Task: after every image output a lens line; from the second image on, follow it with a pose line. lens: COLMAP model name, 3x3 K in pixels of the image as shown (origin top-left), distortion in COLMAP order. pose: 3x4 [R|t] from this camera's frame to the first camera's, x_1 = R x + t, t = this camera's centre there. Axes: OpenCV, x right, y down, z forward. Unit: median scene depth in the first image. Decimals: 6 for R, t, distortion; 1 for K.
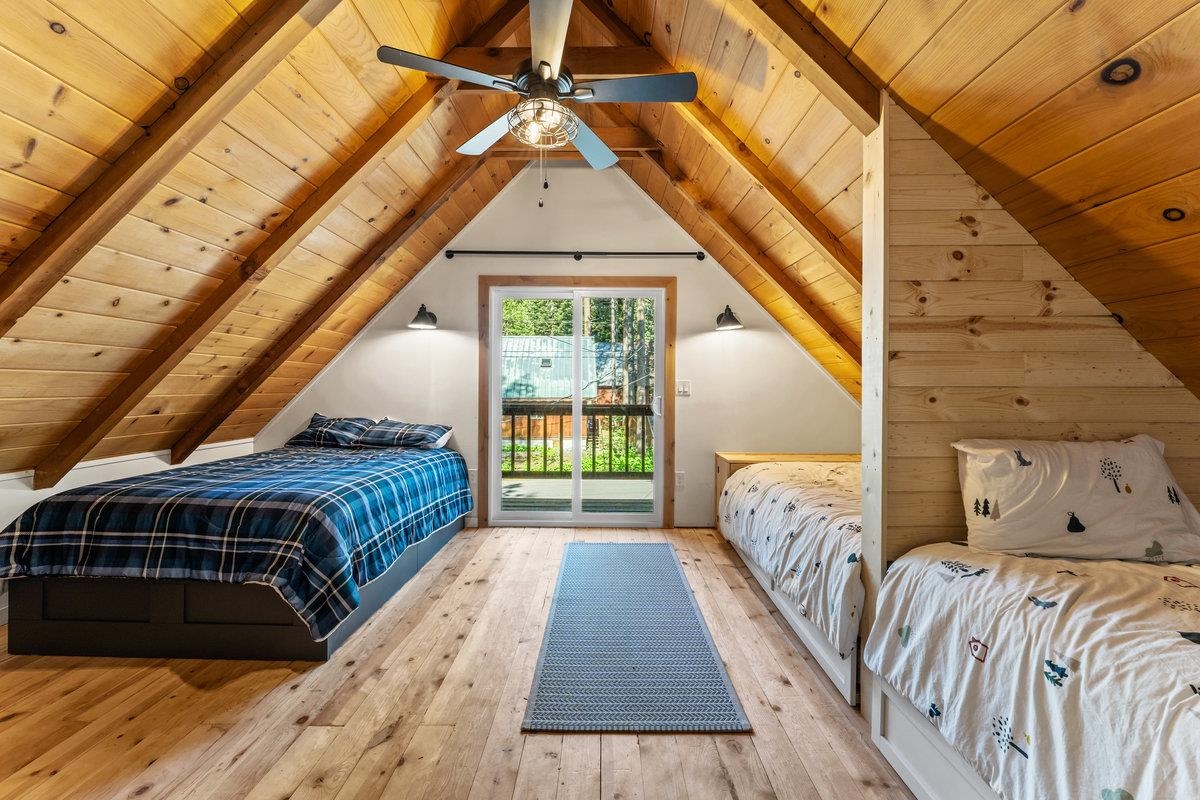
lens RADIAL K [[490.6, 0, 596.4], [0, 490.6, 391.0], [0, 0, 1]] dist [0.002975, 0.000233]
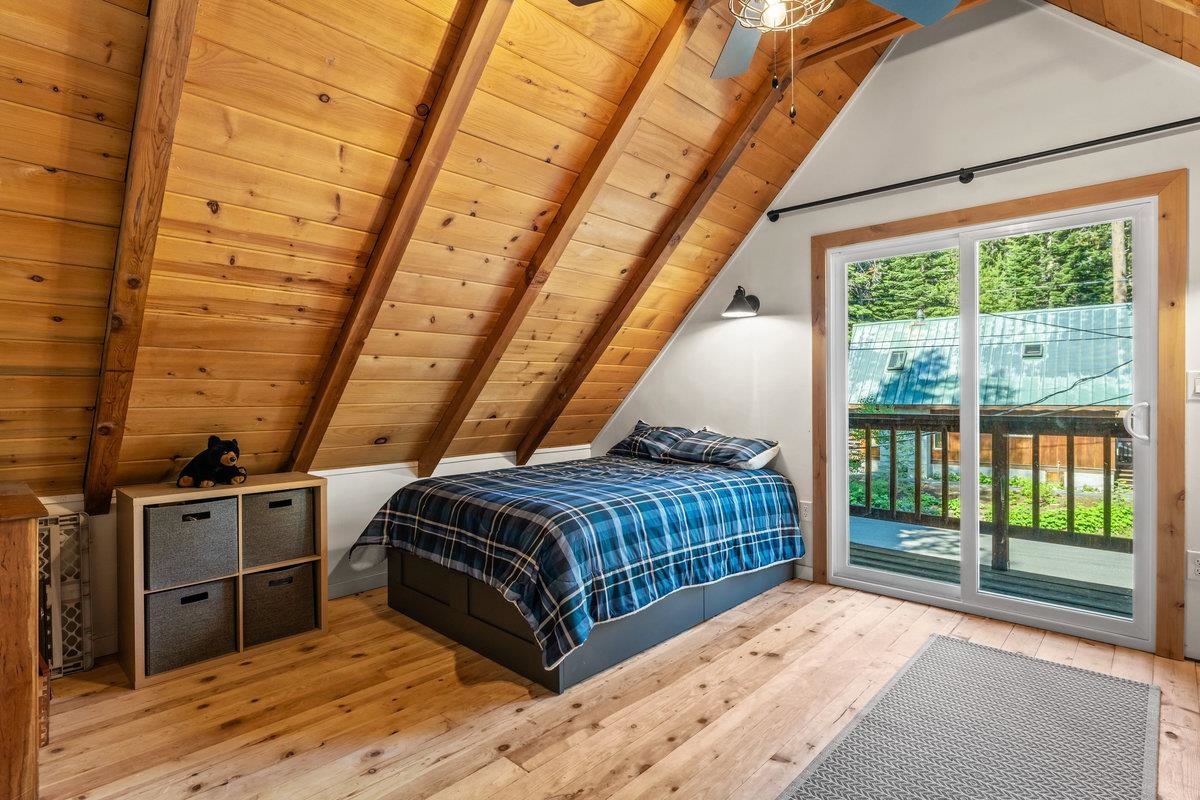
lens RADIAL K [[609.7, 0, 599.5], [0, 609.7, 397.8], [0, 0, 1]] dist [0.001909, -0.000756]
pose [[0.735151, -0.004149, -0.677890, 0.186468], [0.006137, 0.999981, 0.000535, 0.002098], [0.677875, -0.004554, 0.735163, 0.156214]]
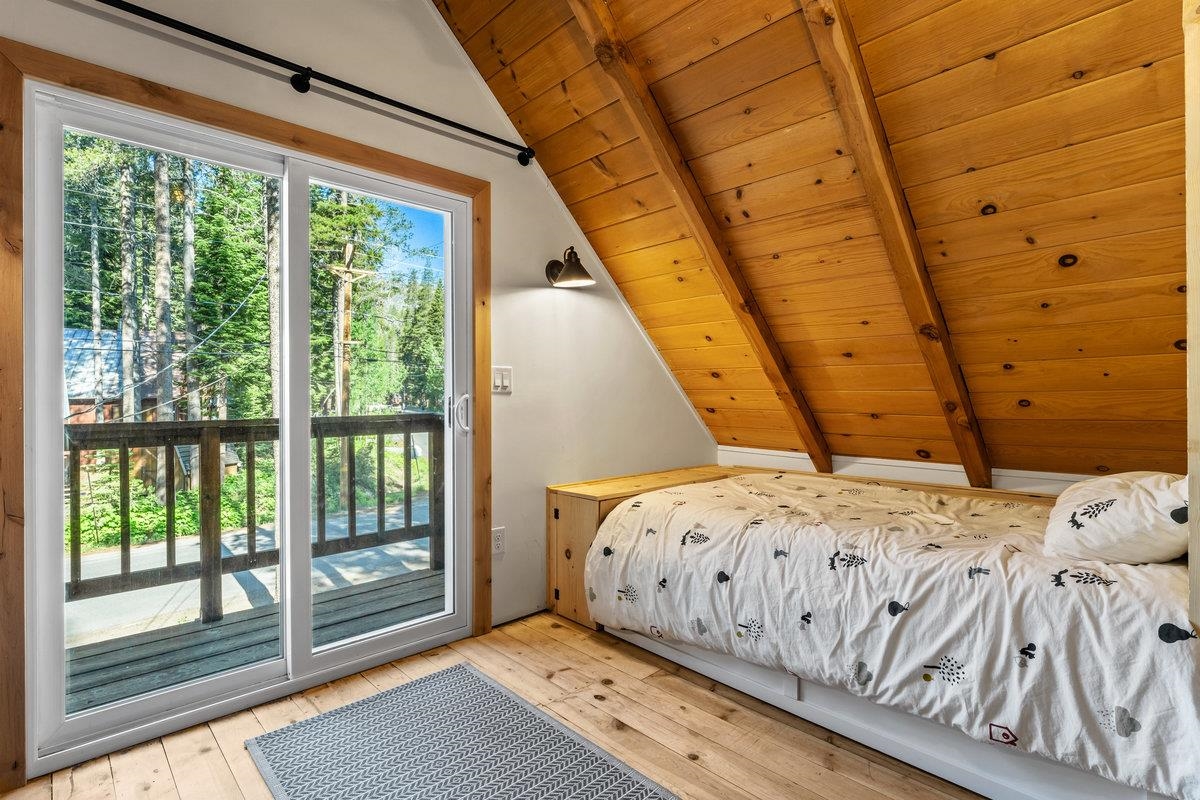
lens RADIAL K [[575.1, 0, 600.5], [0, 575.1, 399.9], [0, 0, 1]] dist [-0.010165, -0.000059]
pose [[0.713063, -0.011828, 0.701000, -0.275321], [0.016435, 0.999865, 0.000154, 0.024276], [-0.700908, 0.011411, 0.713161, 0.579288]]
